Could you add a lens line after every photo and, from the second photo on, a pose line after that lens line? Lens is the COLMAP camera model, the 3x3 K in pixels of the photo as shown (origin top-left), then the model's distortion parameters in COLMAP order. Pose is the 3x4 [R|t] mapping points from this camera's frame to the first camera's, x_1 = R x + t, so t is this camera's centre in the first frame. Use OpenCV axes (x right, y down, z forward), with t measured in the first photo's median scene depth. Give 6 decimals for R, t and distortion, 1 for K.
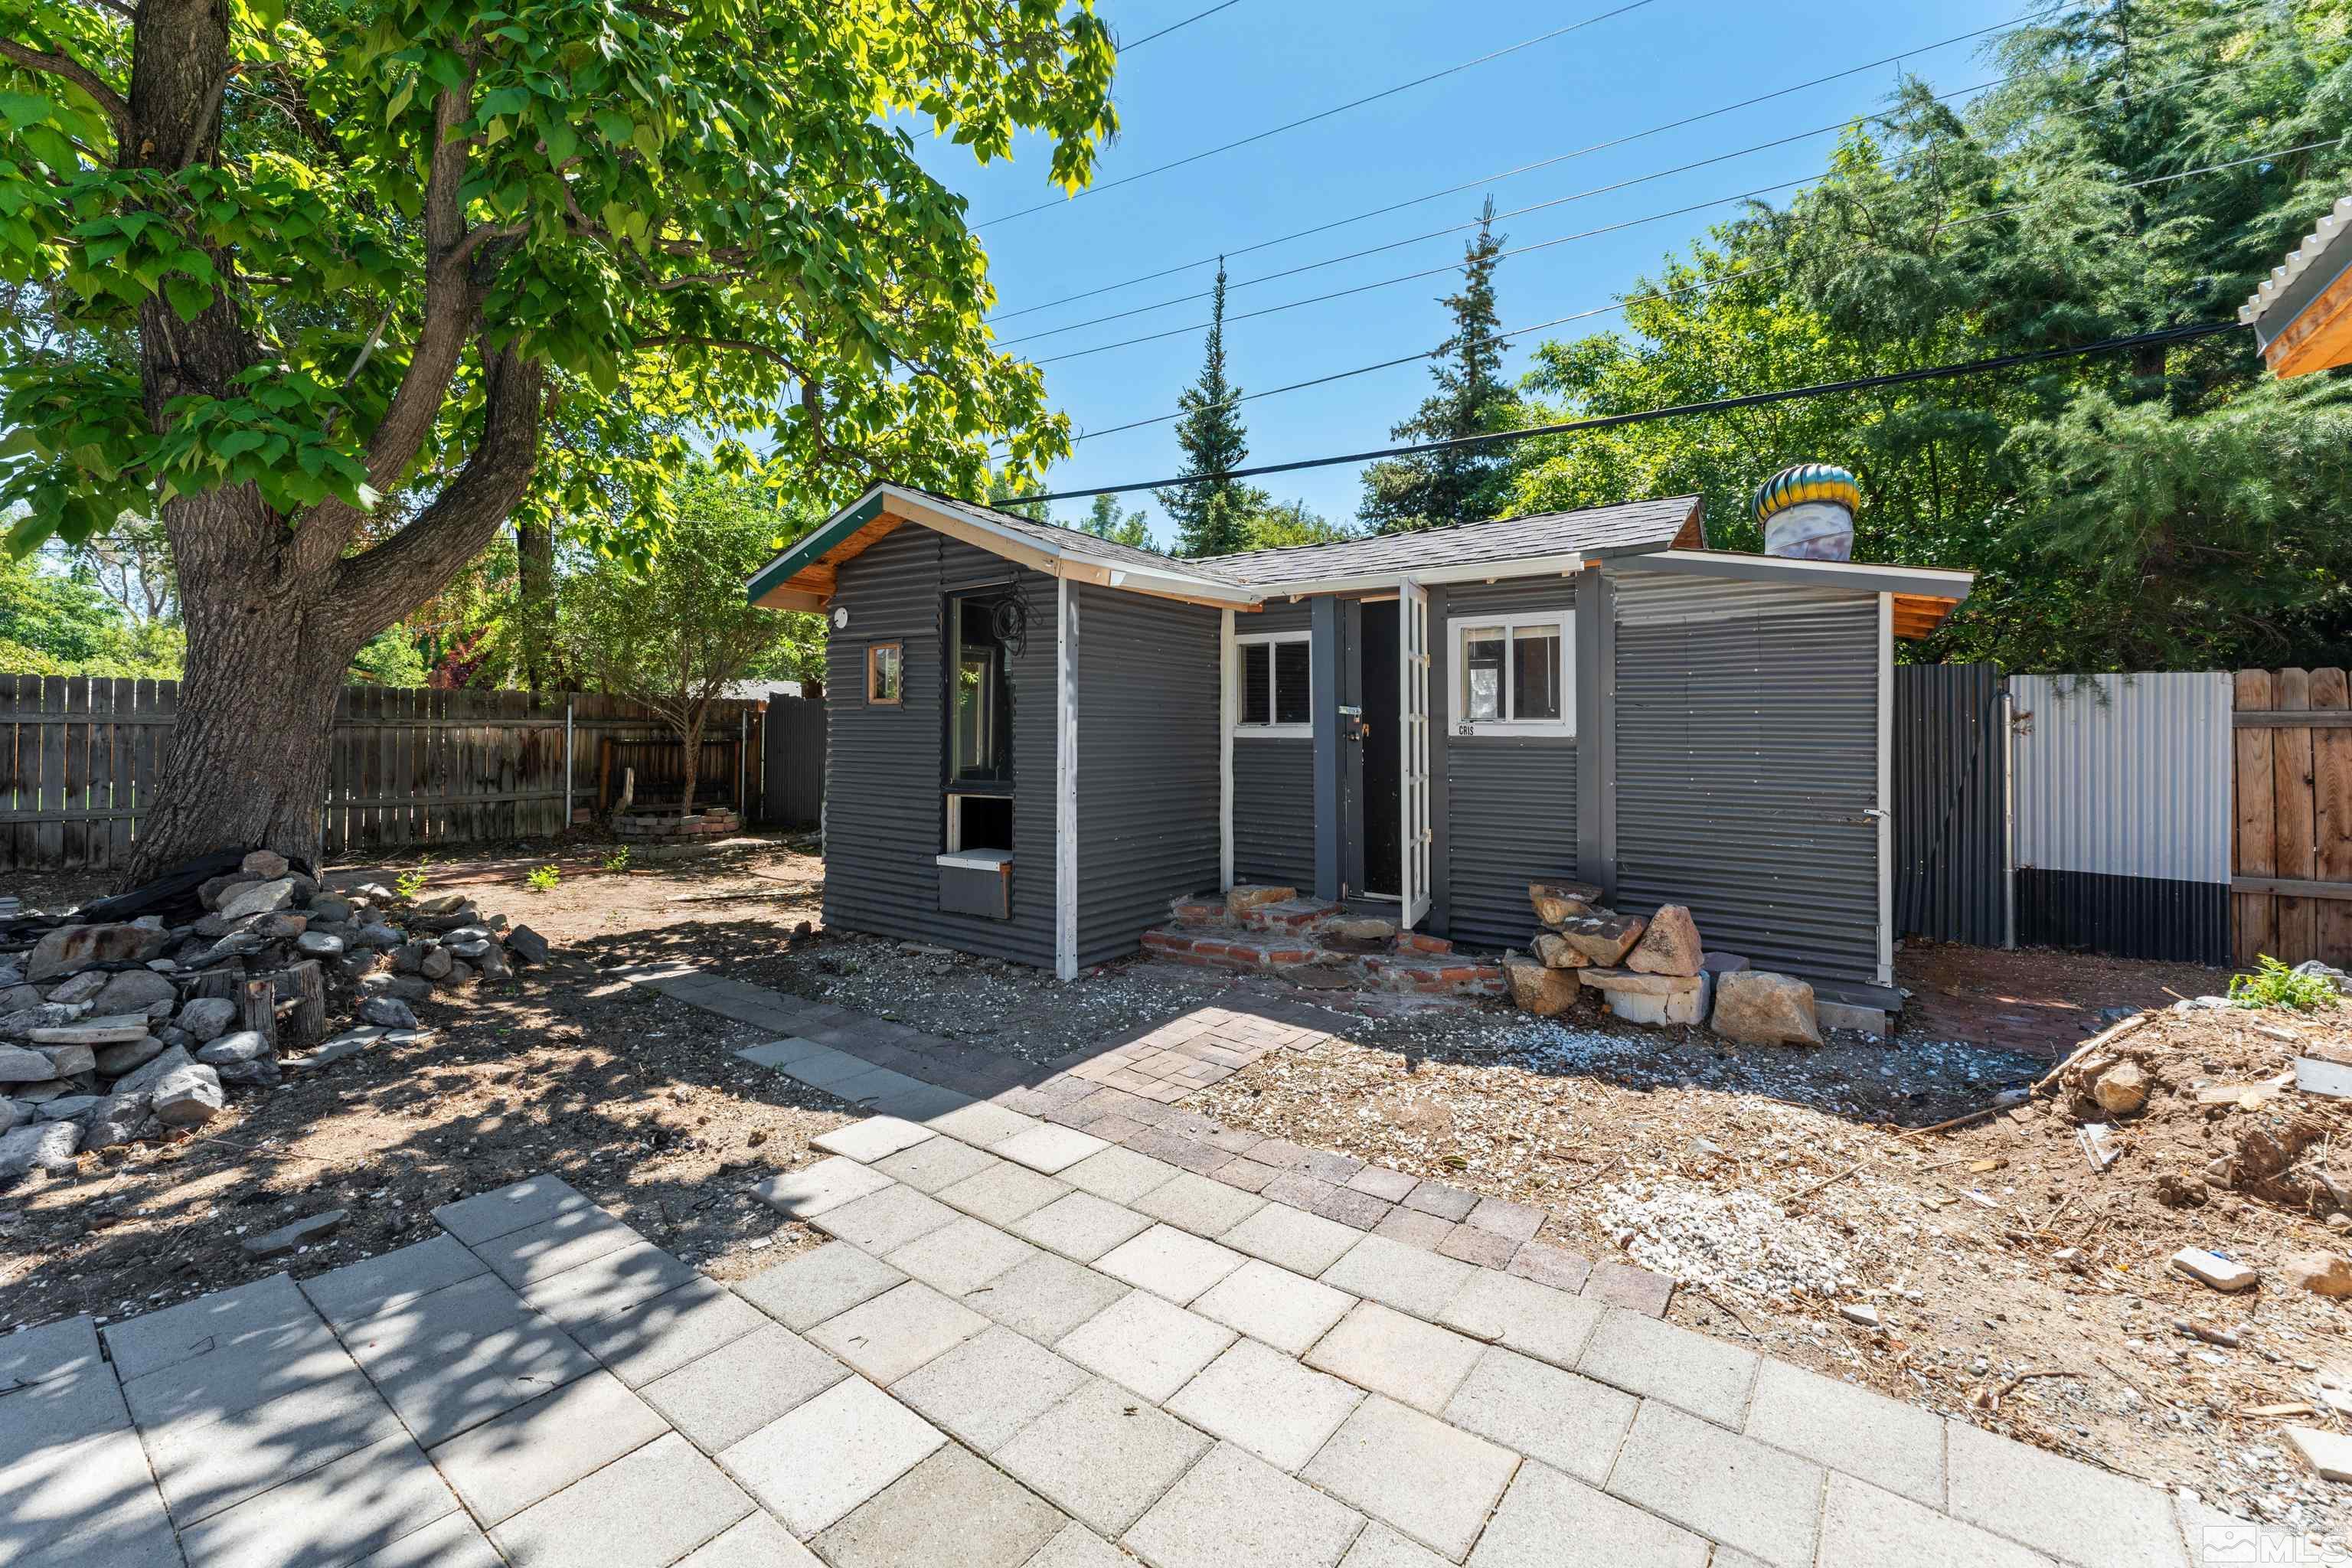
lens RADIAL K [[951.1, 0, 1174.8], [0, 951.1, 724.3], [0, 0, 1]] dist [-0.001002, -0.000141]
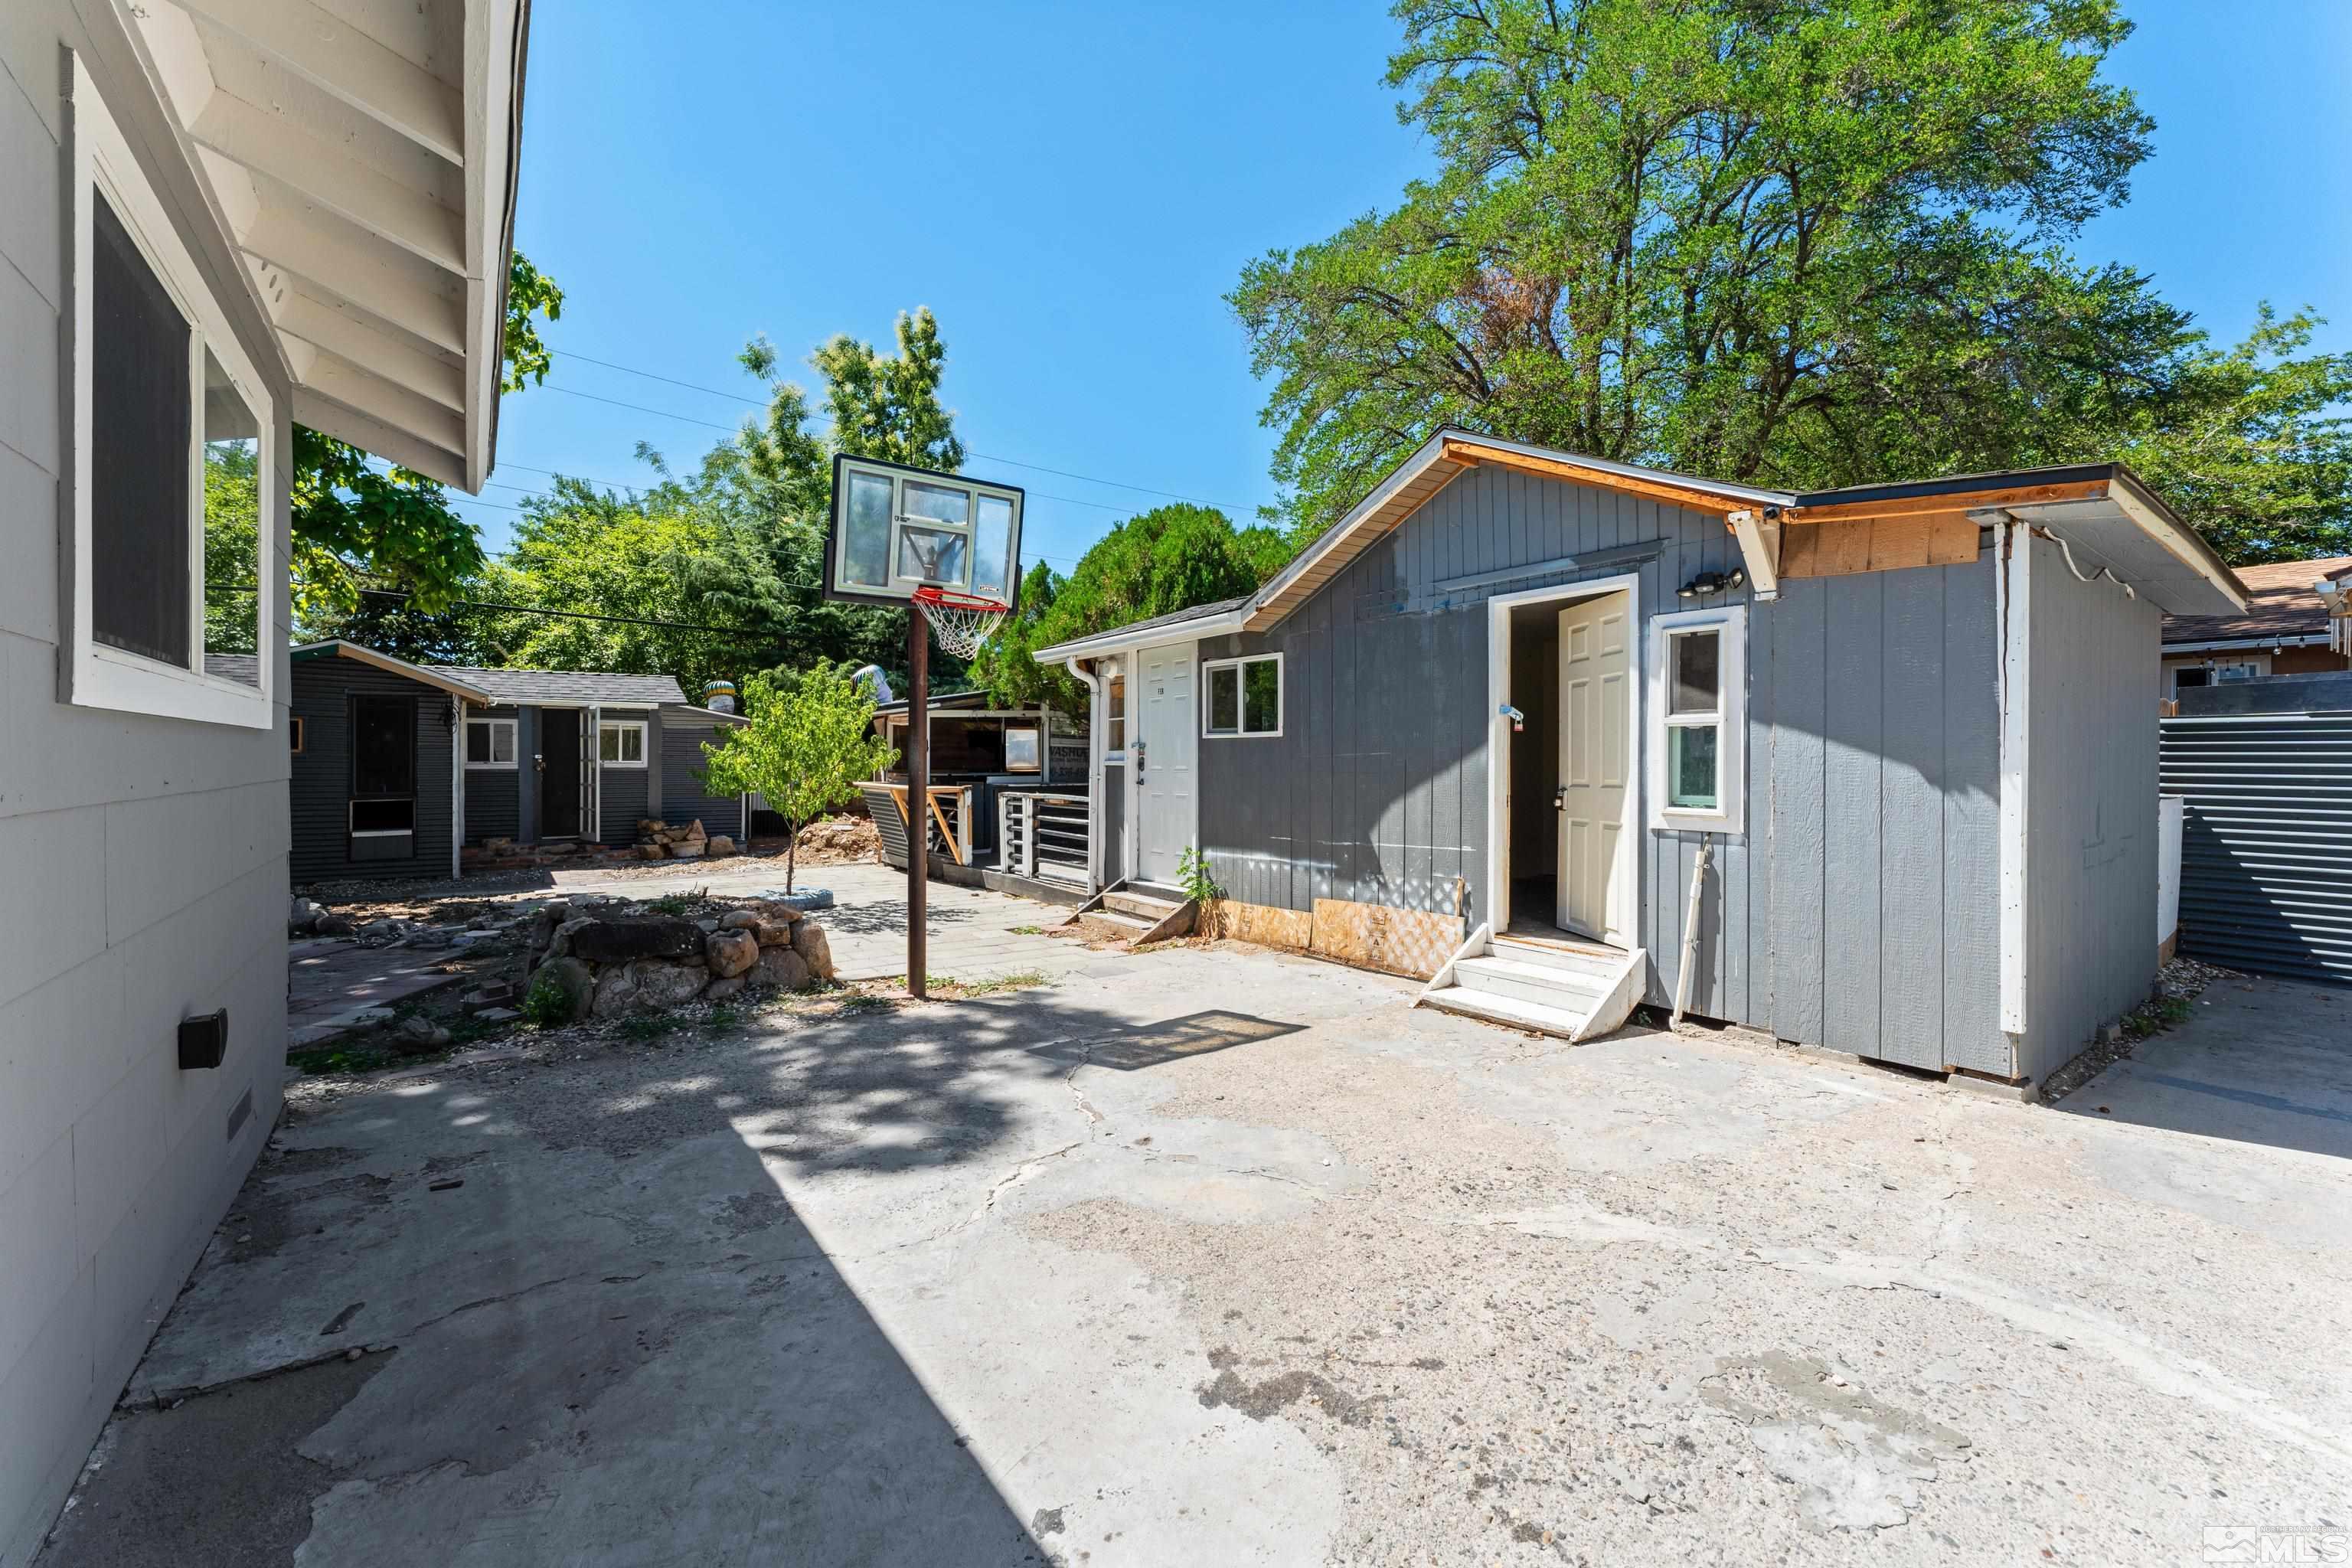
lens RADIAL K [[938.2, 0, 1172.1], [0, 938.2, 769.4], [0, 0, 1]] dist [-0.000299, -0.000099]
pose [[0.297499, -0.013489, 0.954627, -1.617959], [-0.008588, 0.999822, 0.016804, -0.036836], [-0.954684, -0.013198, 0.297330, -1.179449]]
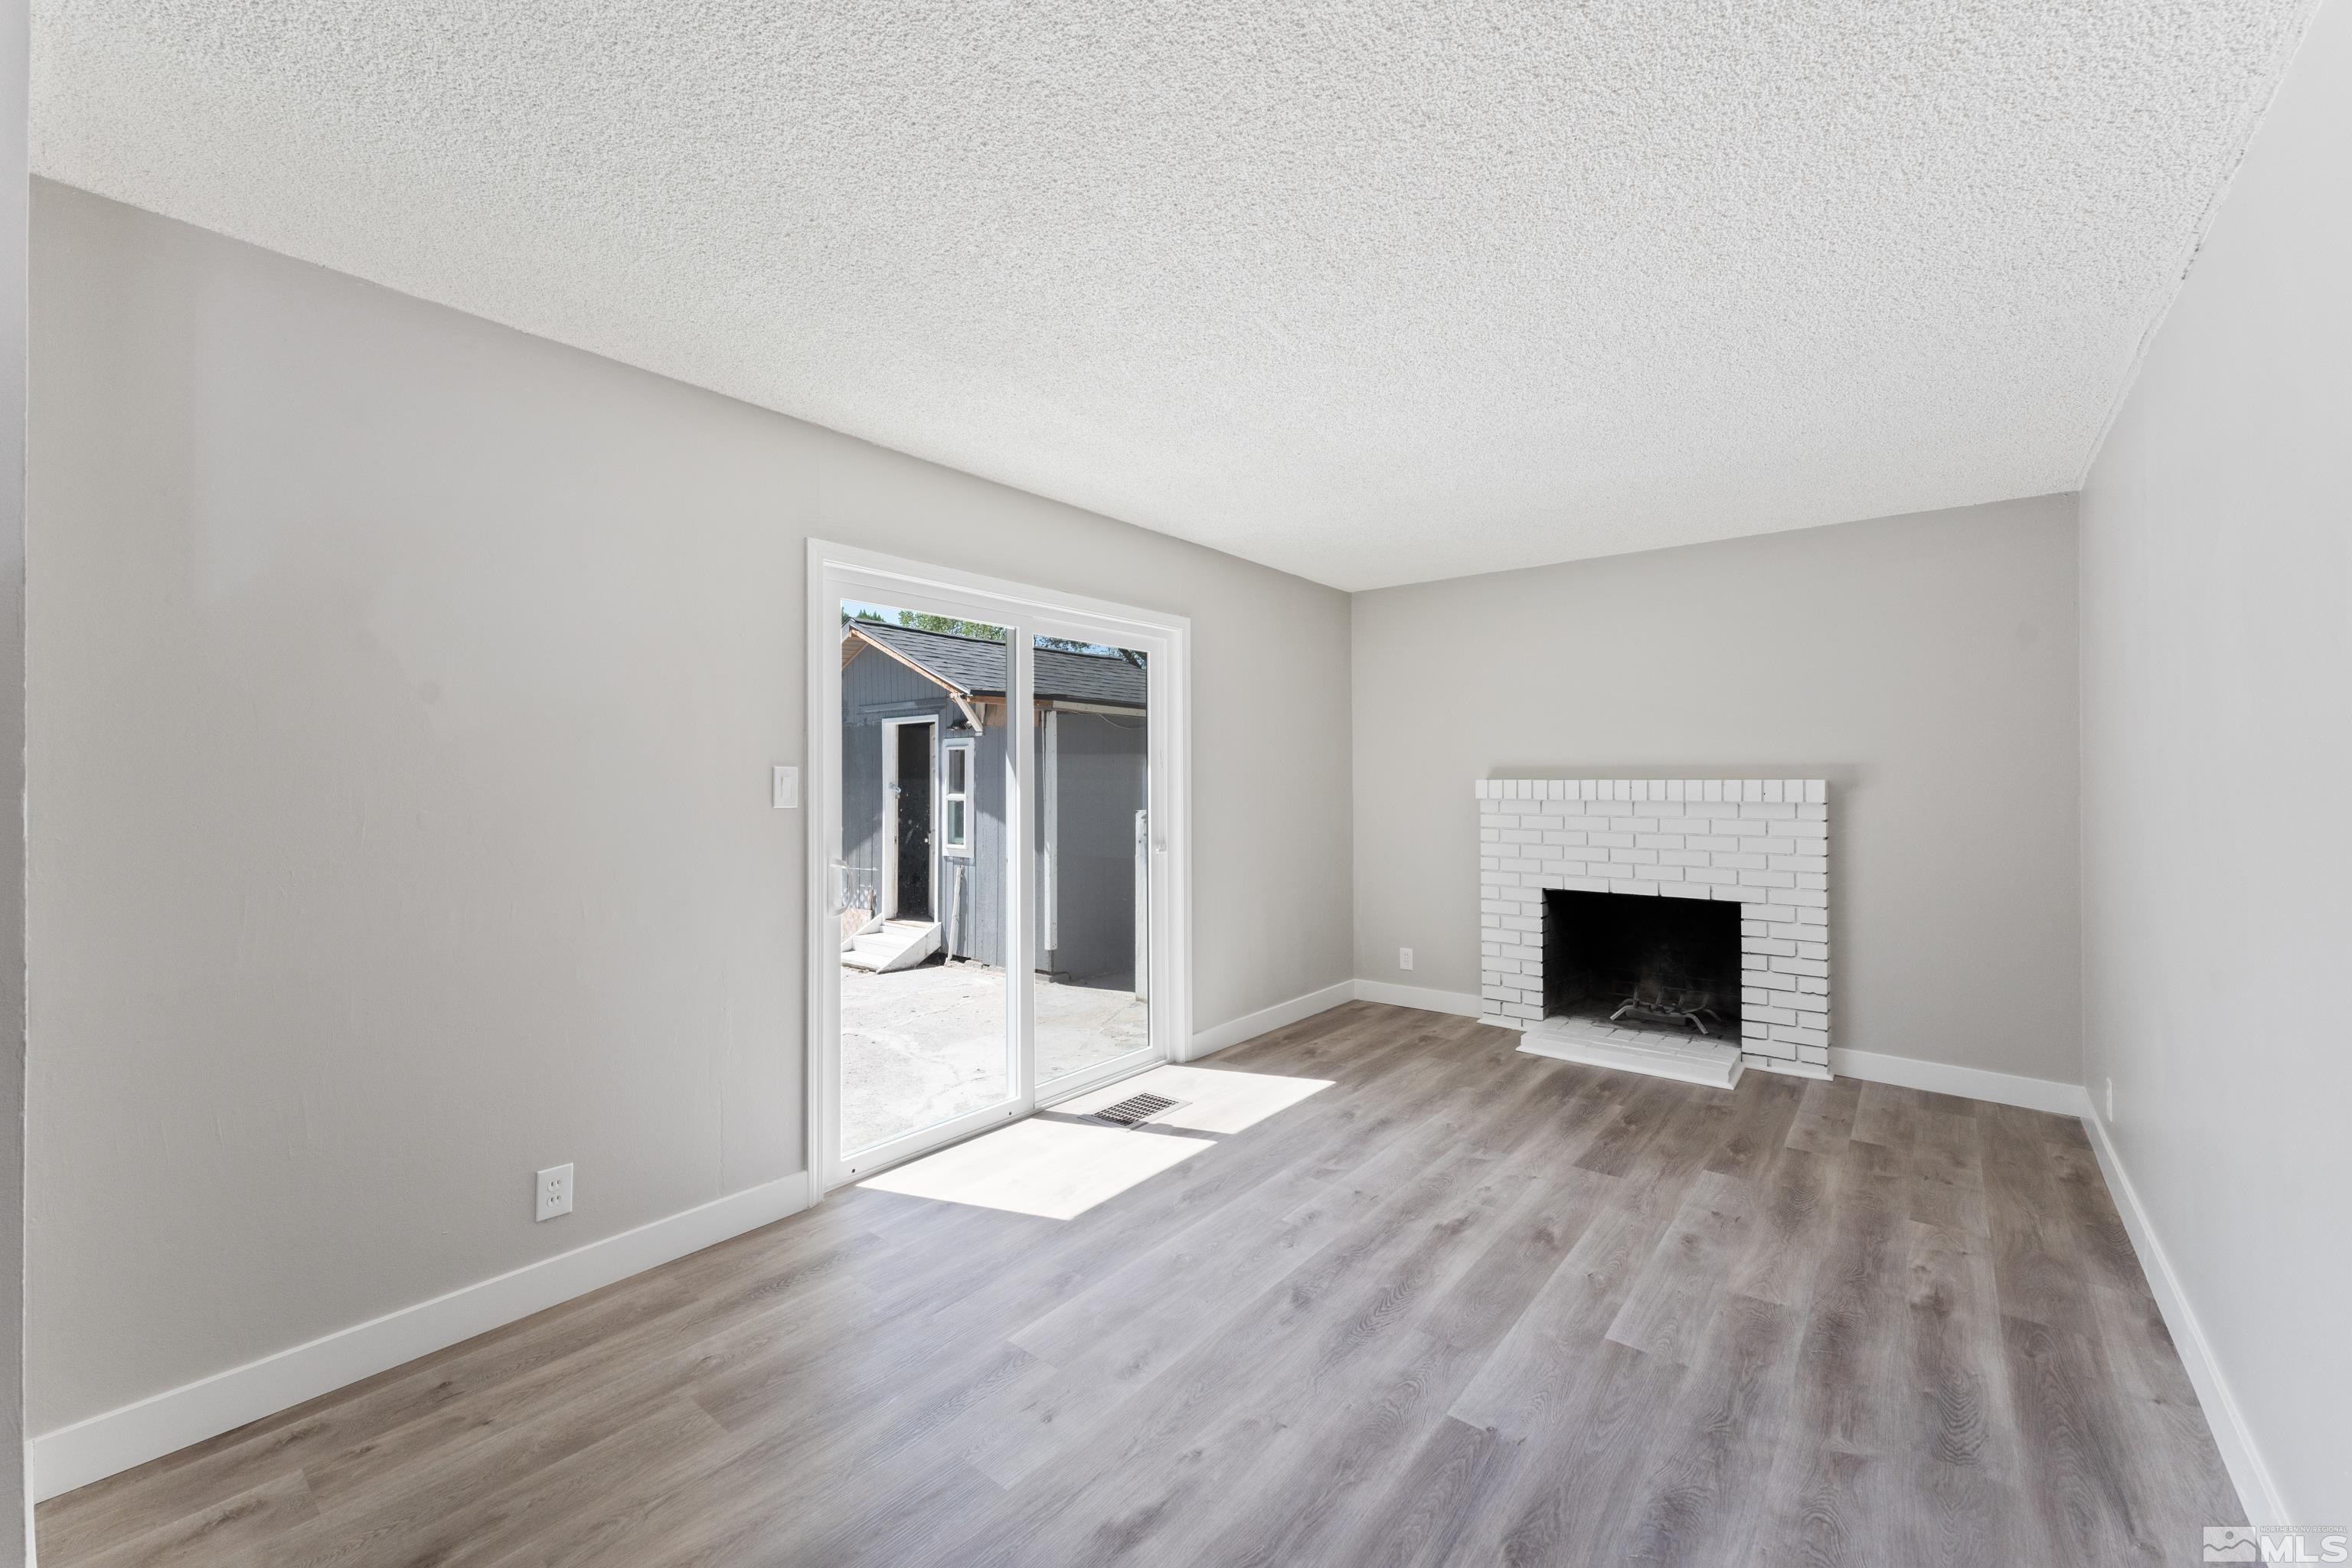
lens RADIAL K [[938.2, 0, 1172.1], [0, 938.2, 769.4], [0, 0, 1]] dist [-0.000299, -0.000099]
pose [[0.052402, 0.004332, 0.998617, -2.202980], [-0.006830, 0.999969, -0.003979, -0.111466], [-0.998603, -0.006612, 0.052430, -1.797798]]
